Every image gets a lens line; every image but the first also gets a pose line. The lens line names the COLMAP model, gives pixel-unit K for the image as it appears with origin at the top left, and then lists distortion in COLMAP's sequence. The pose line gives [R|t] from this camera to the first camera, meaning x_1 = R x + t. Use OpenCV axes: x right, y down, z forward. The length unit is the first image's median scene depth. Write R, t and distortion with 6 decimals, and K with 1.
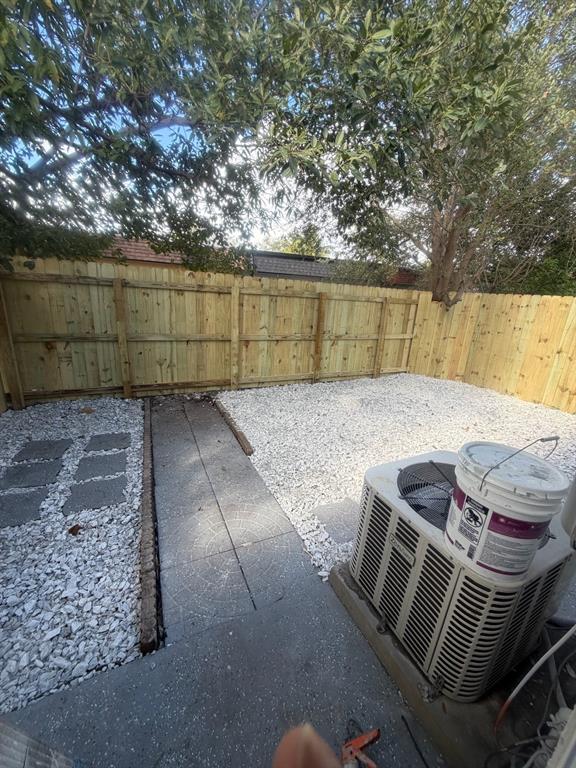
lens RADIAL K [[308.1, 0, 286.4], [0, 308.1, 386.0], [0, 0, 1]] dist [-0.000400, 0.000001]
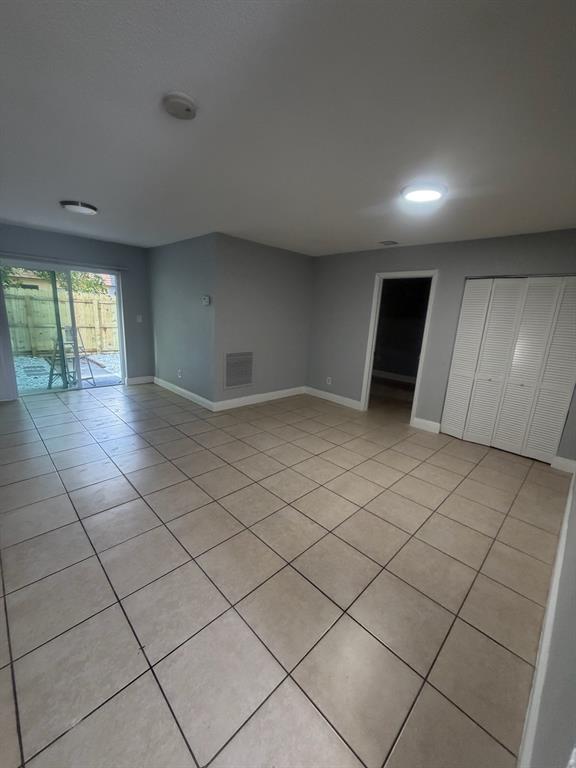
lens RADIAL K [[308.1, 0, 289.6], [0, 308.1, 382.0], [0, 0, 1]] dist [-0.000400, 0.000001]
pose [[0.934656, -0.084060, 0.345474, 0.268993], [0.098247, 0.994879, -0.023727, 0.366135], [-0.341710, 0.056118, 0.938128, -1.228330]]
